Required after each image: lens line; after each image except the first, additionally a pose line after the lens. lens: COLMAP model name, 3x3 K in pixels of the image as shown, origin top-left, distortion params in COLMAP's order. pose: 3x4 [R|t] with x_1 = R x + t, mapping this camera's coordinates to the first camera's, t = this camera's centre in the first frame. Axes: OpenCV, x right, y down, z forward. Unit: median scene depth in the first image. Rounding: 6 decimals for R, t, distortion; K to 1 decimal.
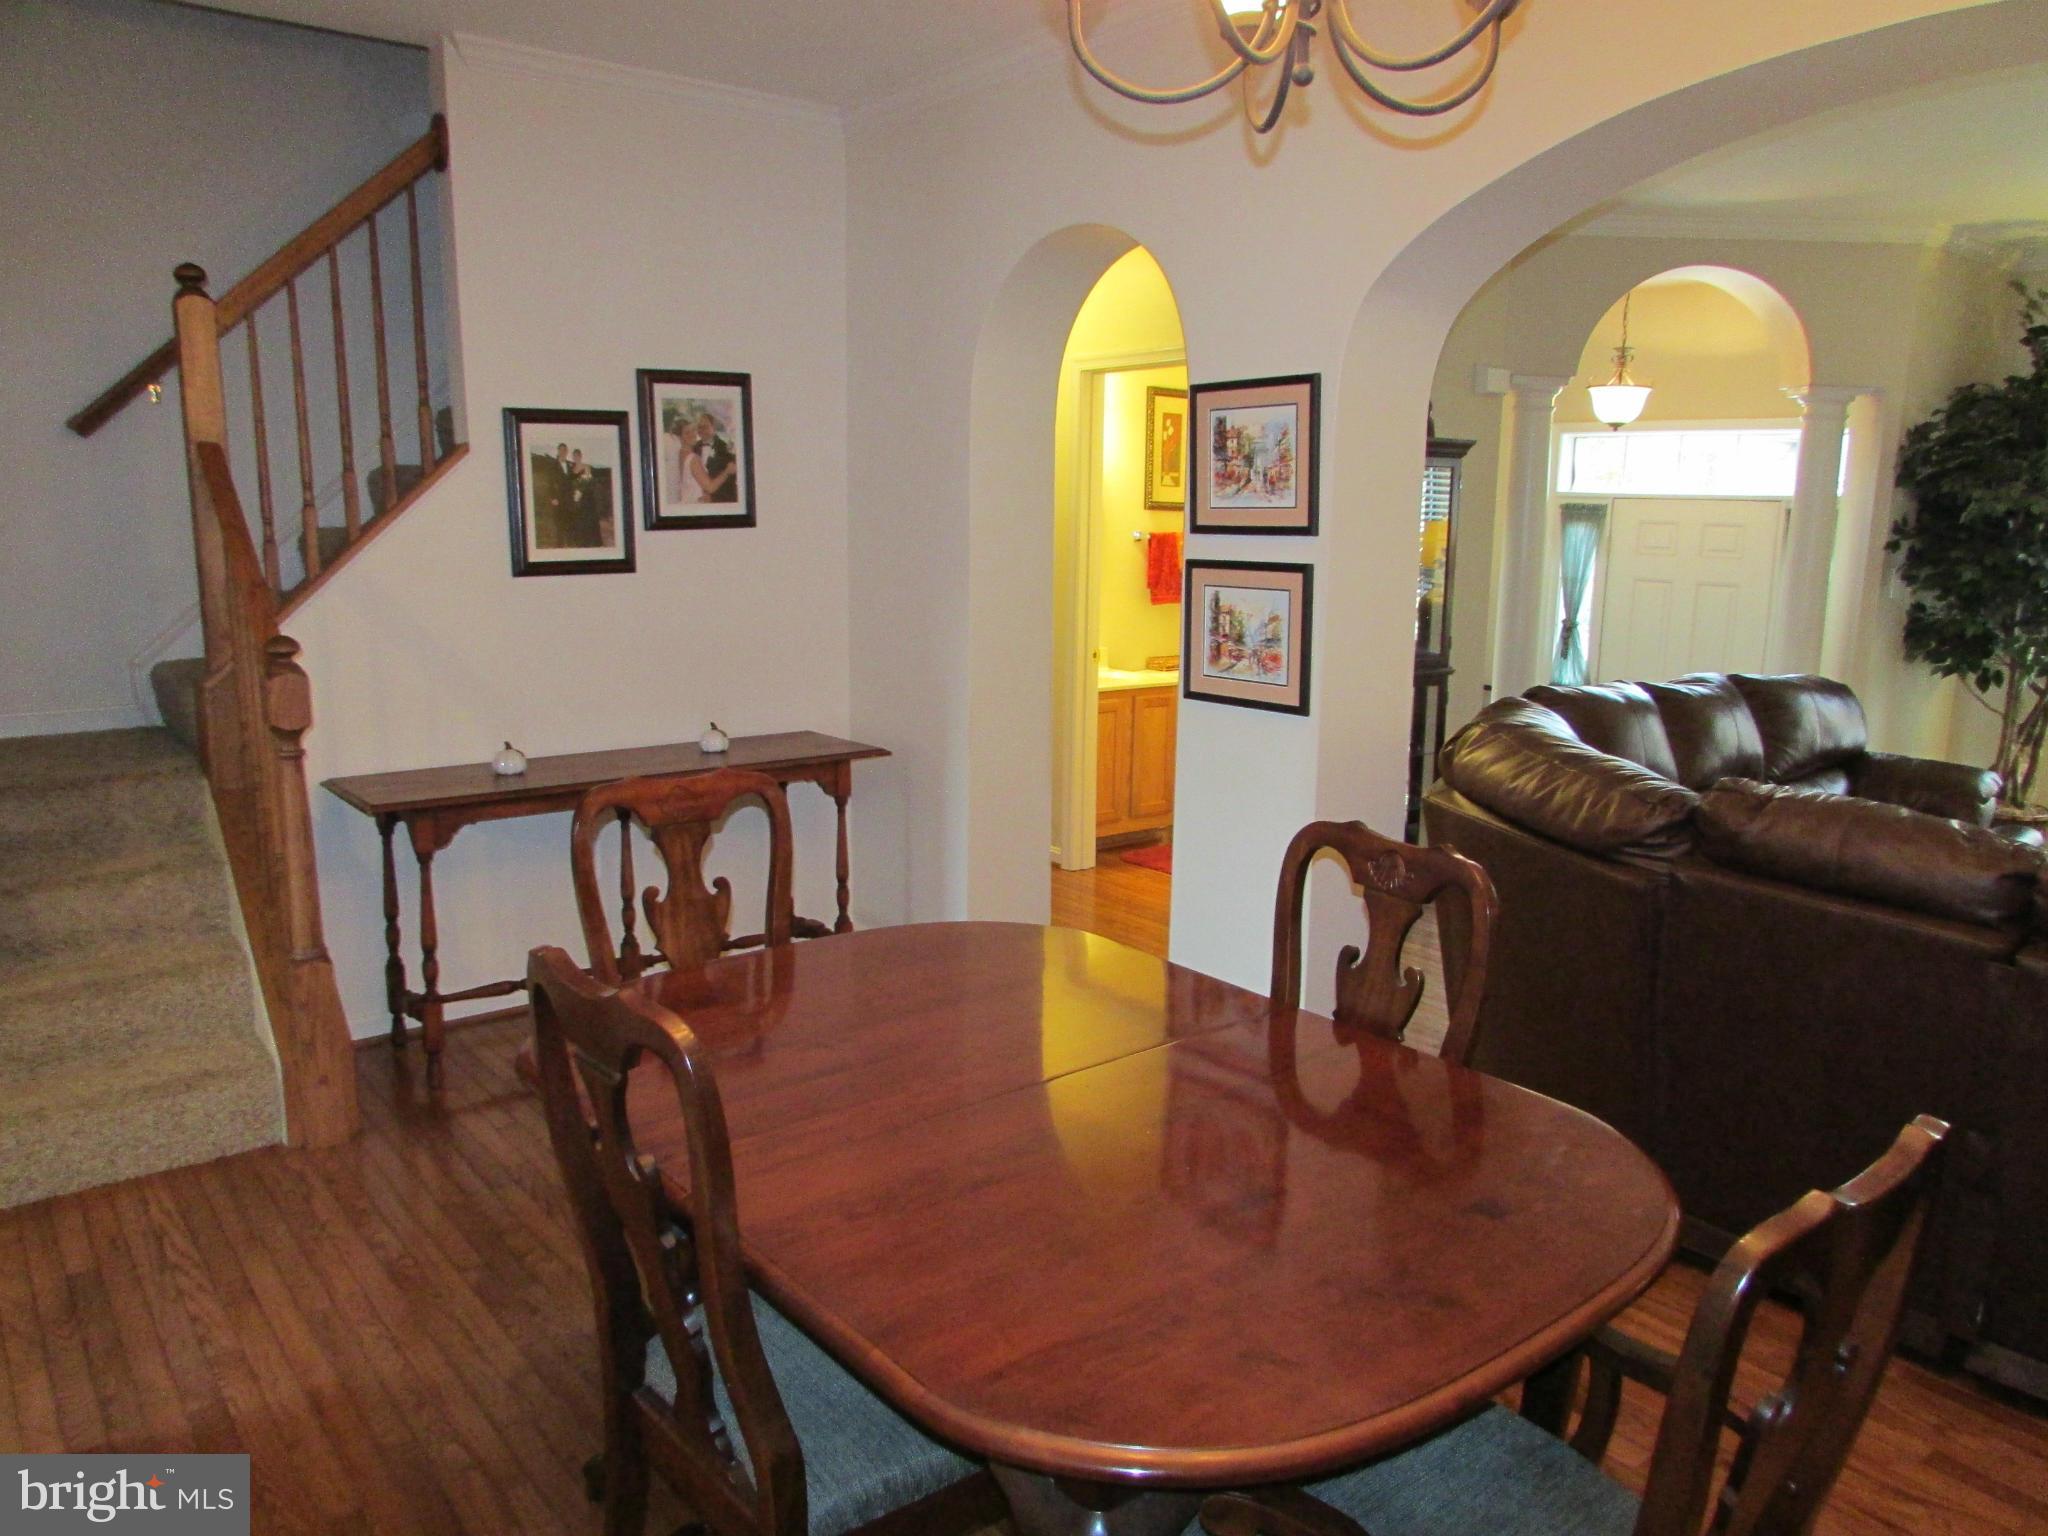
lens RADIAL K [[1487.9, 0, 1024.0], [0, 1487.9, 768.0], [0, 0, 1]] dist [-0.033431, 0.033458]
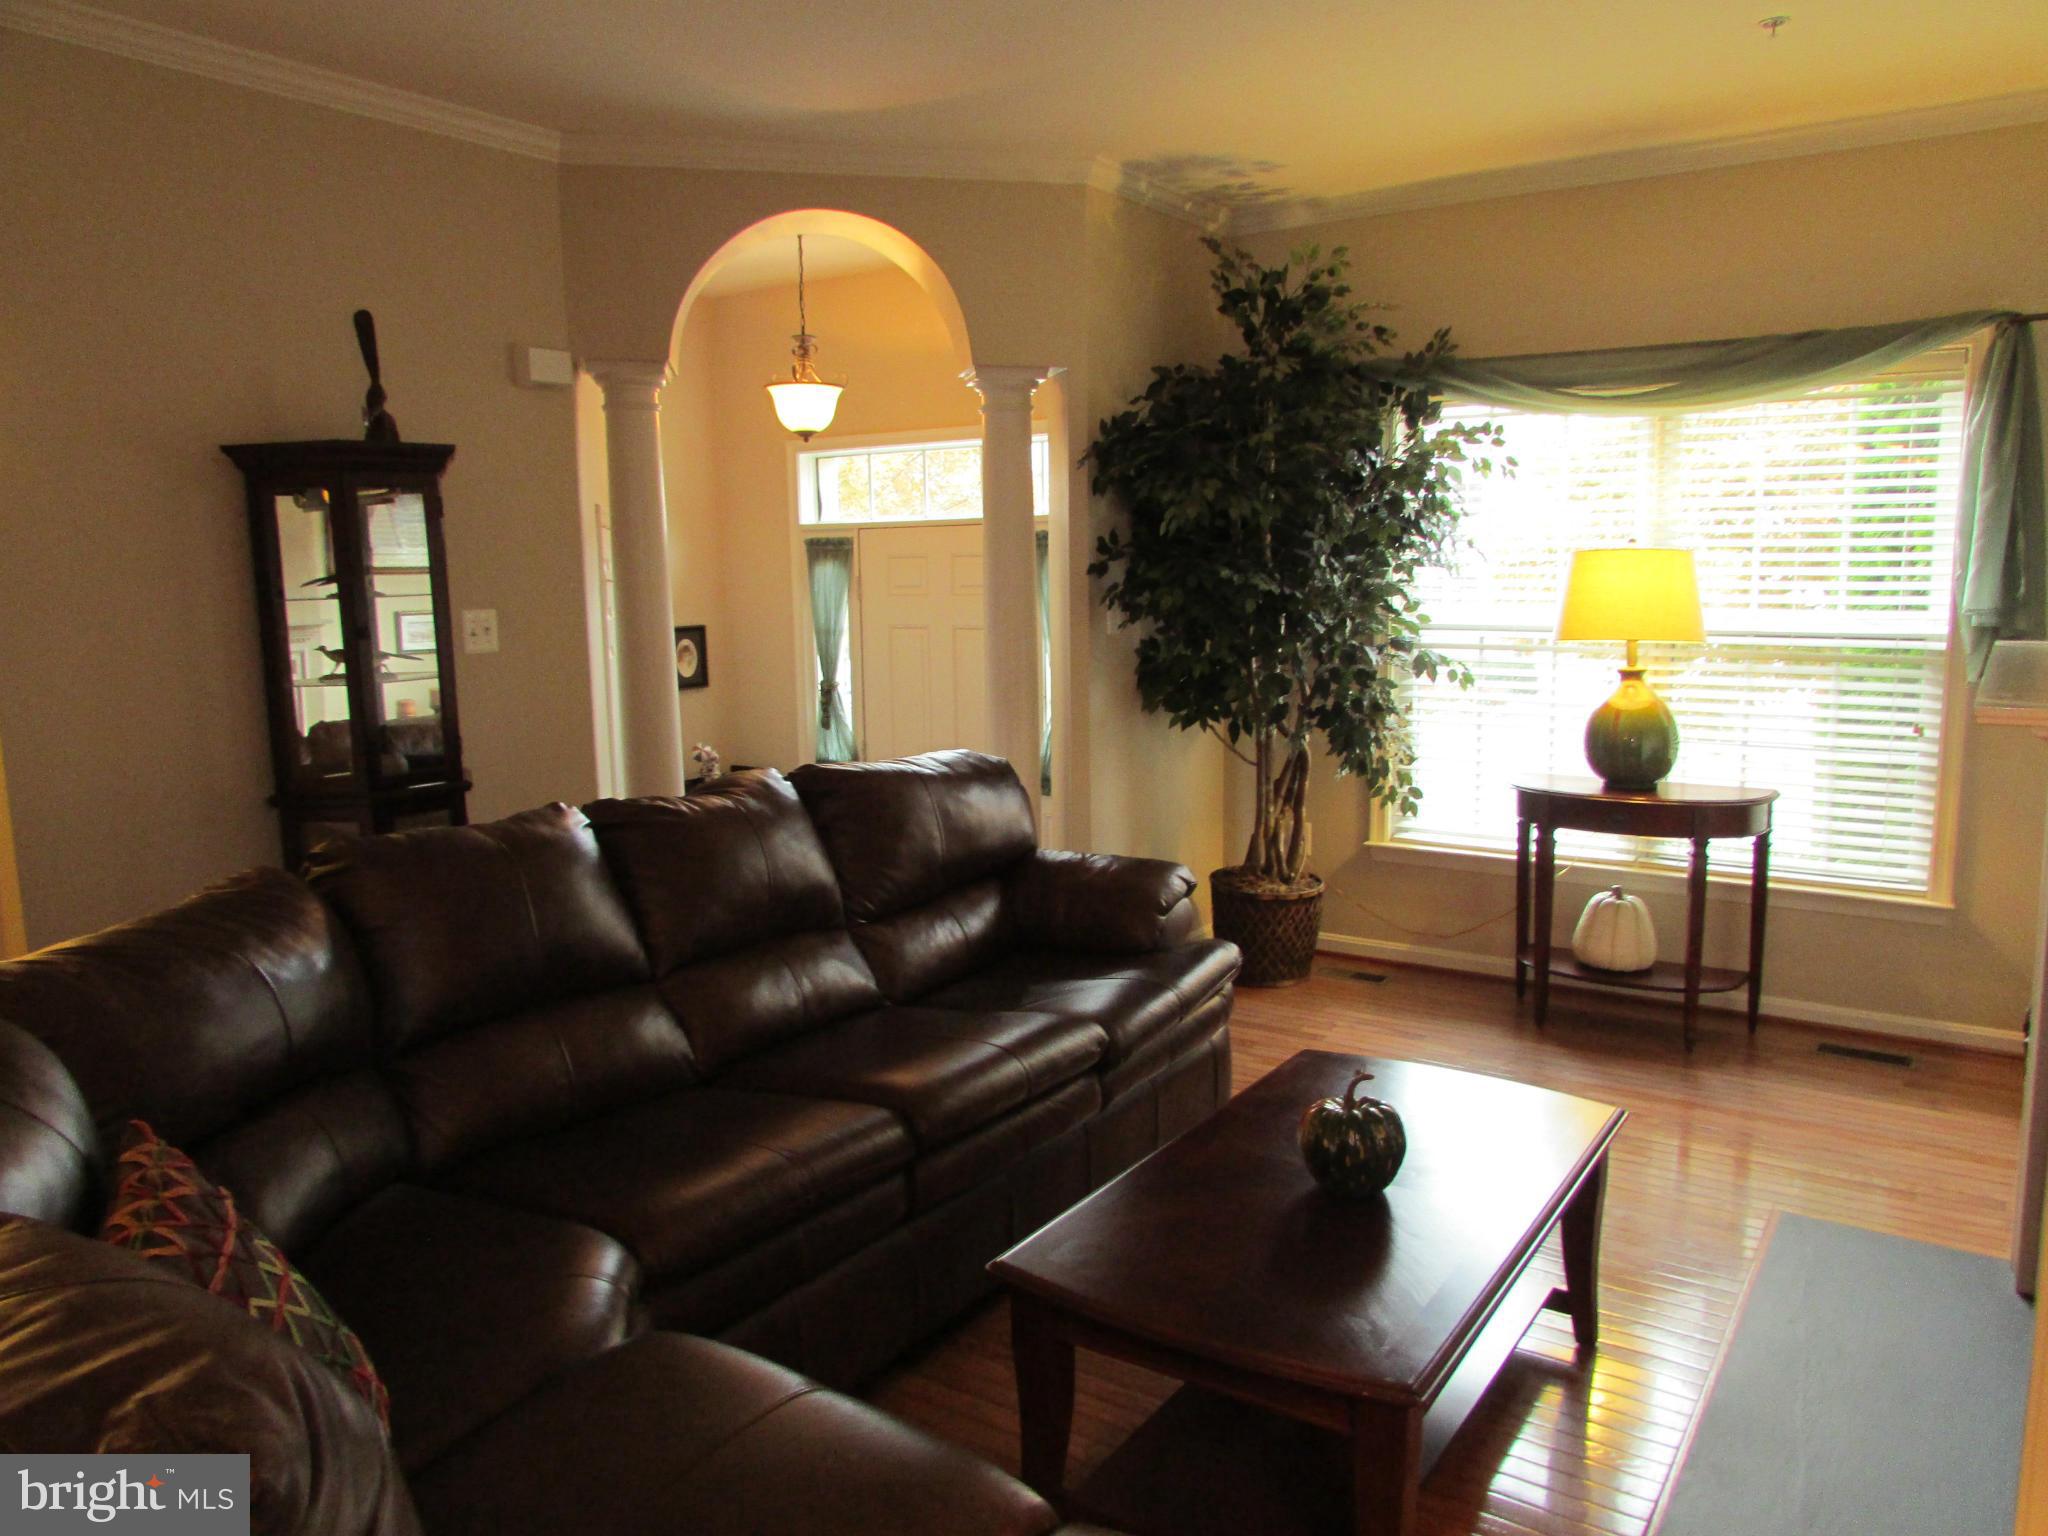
lens RADIAL K [[1465.4, 0, 1035.2], [0, 1465.4, 768.2], [0, 0, 1]] dist [-0.021825, 0.001927]
pose [[0.954831, -0.086613, 0.284246, 0.321085], [0.097301, 0.994973, -0.023673, -0.029777], [-0.280766, 0.050262, 0.958459, 0.267311]]
